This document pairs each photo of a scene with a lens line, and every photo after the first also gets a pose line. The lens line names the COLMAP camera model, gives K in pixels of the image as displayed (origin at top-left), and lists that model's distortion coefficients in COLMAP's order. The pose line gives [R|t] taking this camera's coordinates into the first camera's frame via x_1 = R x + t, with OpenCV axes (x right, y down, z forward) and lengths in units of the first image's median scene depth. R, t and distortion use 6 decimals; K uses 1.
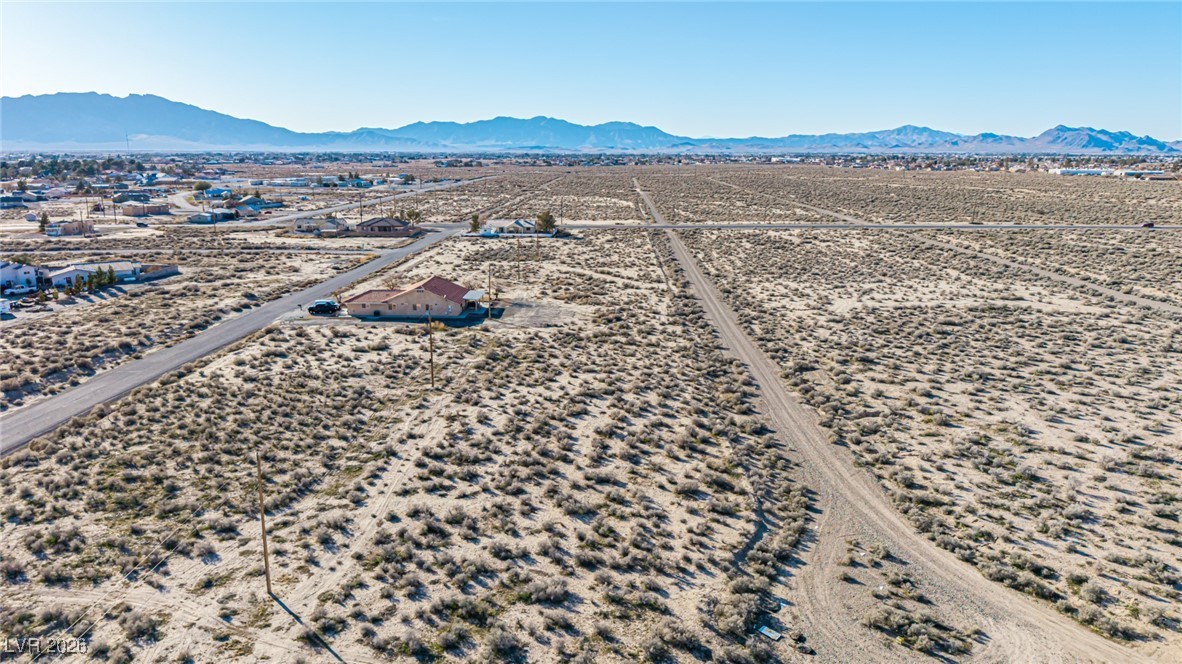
lens RADIAL K [[787.7, 0, 587.4], [0, 787.7, 333.5], [0, 0, 1]] dist [0.027013, -0.029161]
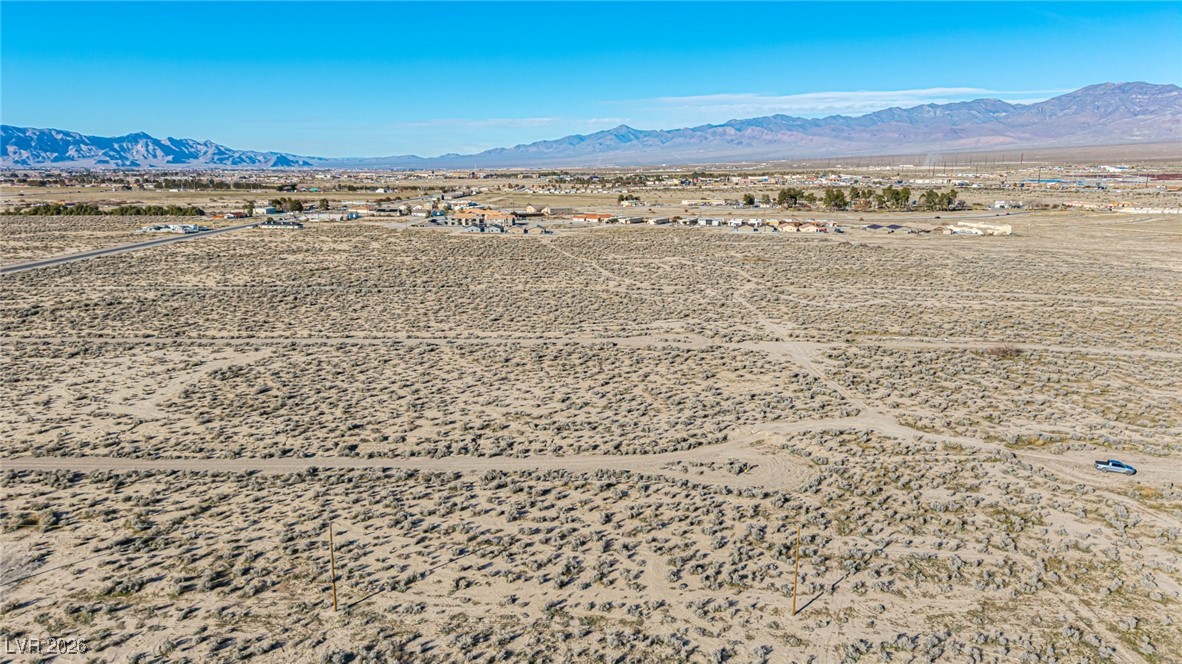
lens RADIAL K [[787.7, 0, 587.4], [0, 787.7, 333.5], [0, 0, 1]] dist [0.027013, -0.029161]
pose [[-0.028522, -0.210276, 0.977226, -1.185383], [0.221580, 0.951972, 0.211309, -0.405673], [-0.974725, 0.222561, 0.019441, 0.827206]]
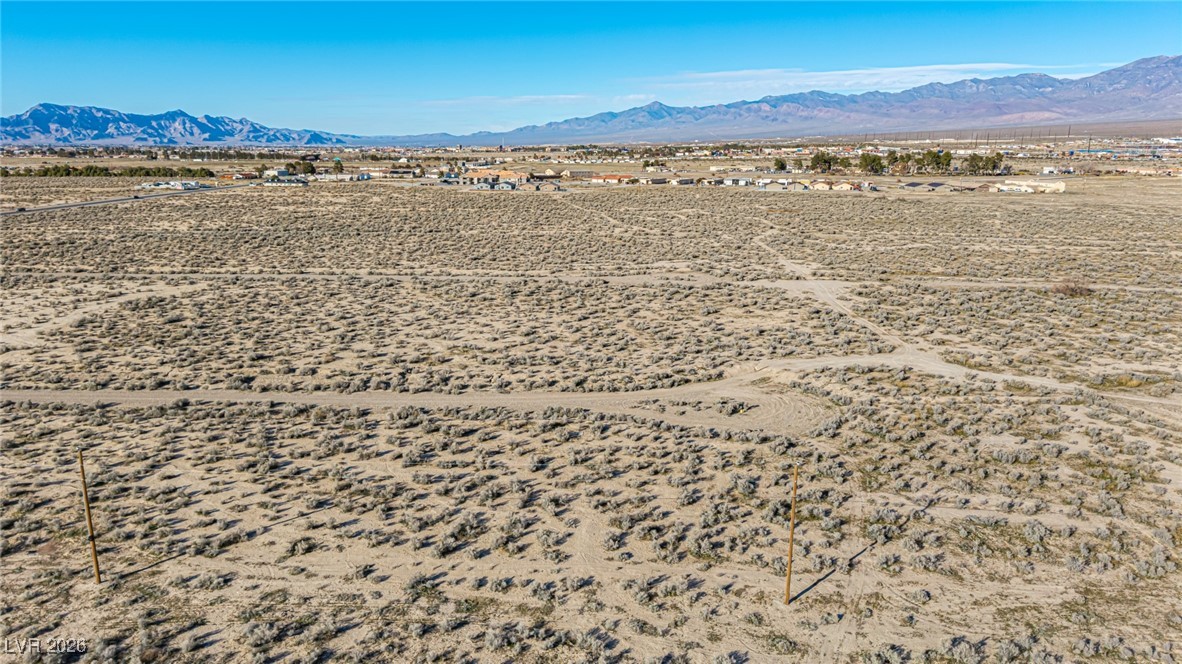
lens RADIAL K [[787.7, 0, 587.4], [0, 787.7, 333.5], [0, 0, 1]] dist [0.027013, -0.029161]
pose [[0.011371, -0.235683, 0.971763, -0.861414], [0.222350, 0.948091, 0.227340, -0.185341], [-0.974901, 0.213487, 0.063185, 0.740841]]
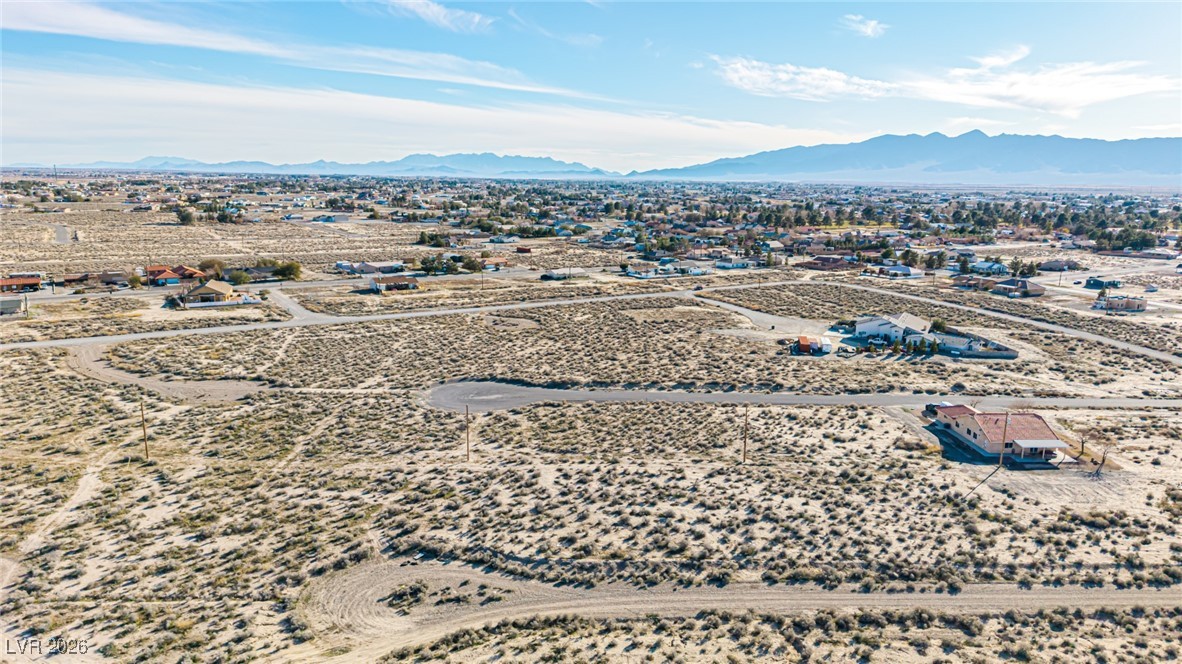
lens RADIAL K [[787.7, 0, 587.4], [0, 787.7, 333.5], [0, 0, 1]] dist [0.027013, -0.029161]
pose [[0.066882, 0.195514, -0.978418, 1.347857], [-0.236587, 0.955755, 0.174813, -0.398379], [0.969306, 0.219789, 0.110179, 0.667083]]
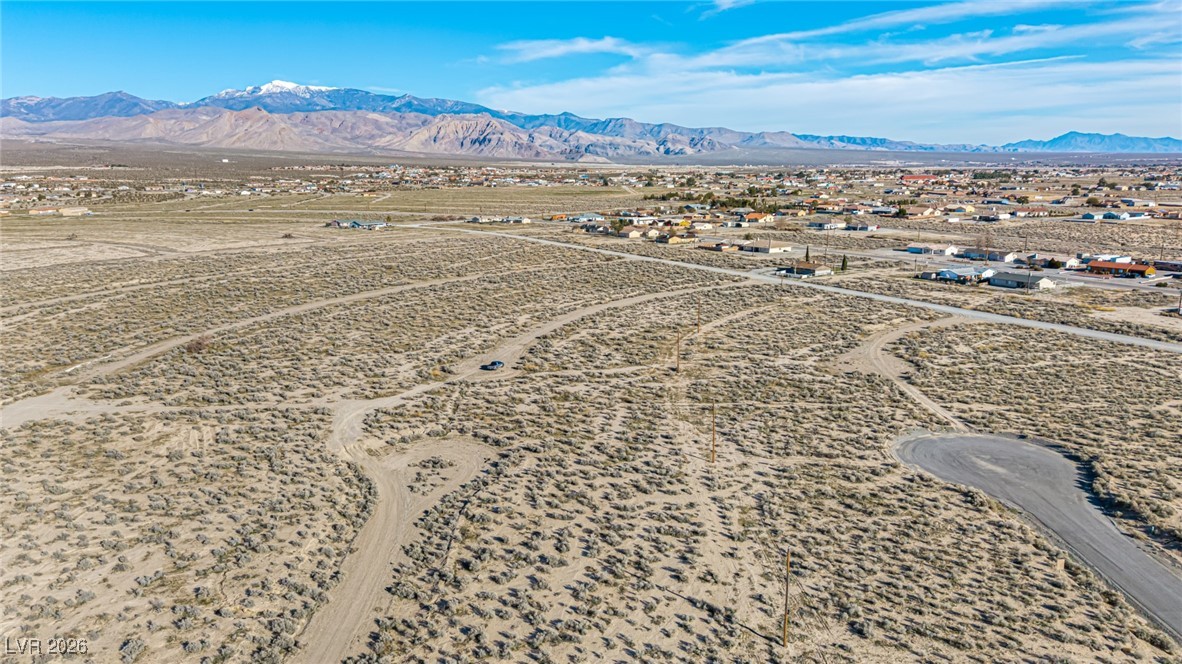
lens RADIAL K [[803.4, 0, 591.0], [0, 803.4, 332.0], [0, 0, 1]] dist [0.070635, -0.096199]
pose [[-0.999565, 0.011764, -0.027034, 0.001474], [-0.000517, 0.909810, 0.415024, -0.643187], [0.029478, 0.414857, -0.909409, 1.948632]]
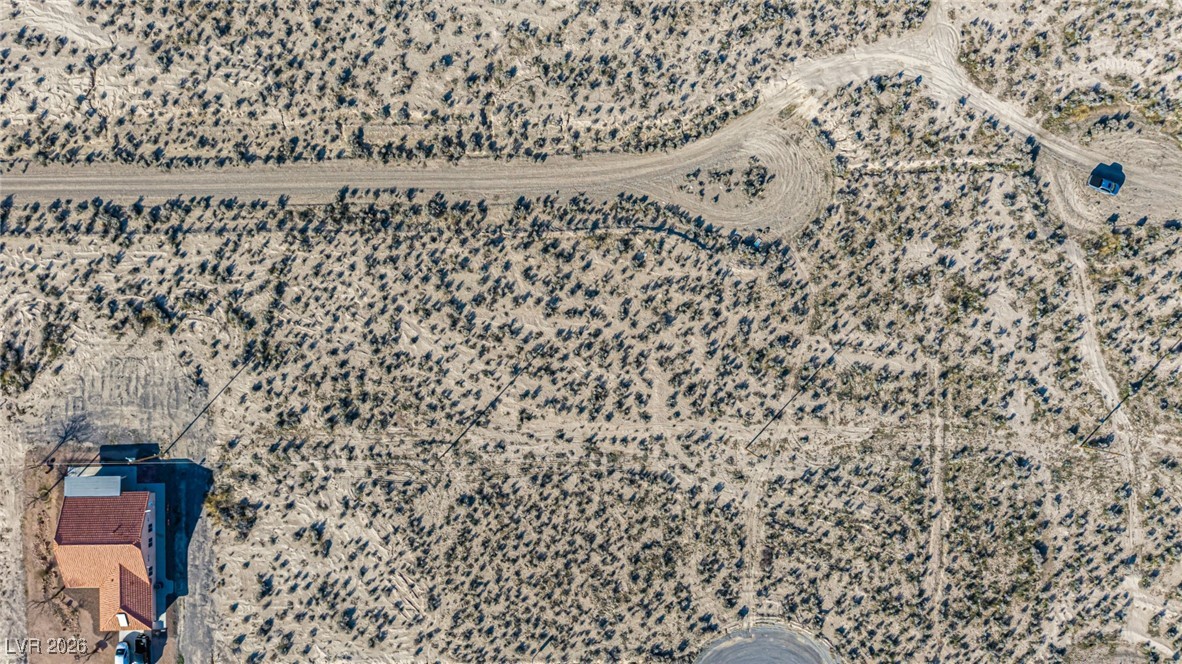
lens RADIAL K [[803.4, 0, 591.0], [0, 803.4, 332.0], [0, 0, 1]] dist [0.070635, -0.096199]
pose [[-0.047031, -0.998892, -0.001769, -0.018970], [0.214834, -0.011844, 0.976579, -1.422344], [-0.975518, 0.045550, 0.215153, 0.610818]]
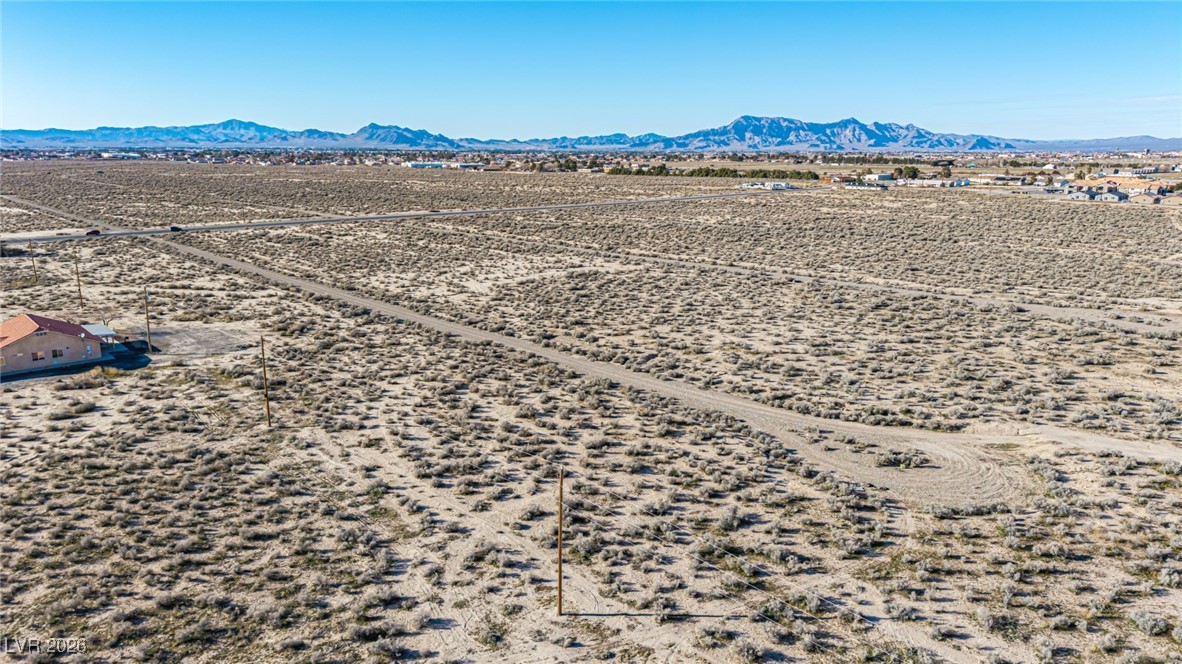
lens RADIAL K [[787.7, 0, 587.4], [0, 787.7, 333.5], [0, 0, 1]] dist [0.027013, -0.029161]
pose [[0.708780, -0.162107, 0.686550, -0.652766], [0.157863, 0.985005, 0.069603, -0.045693], [-0.687539, 0.059048, 0.723743, 0.177660]]
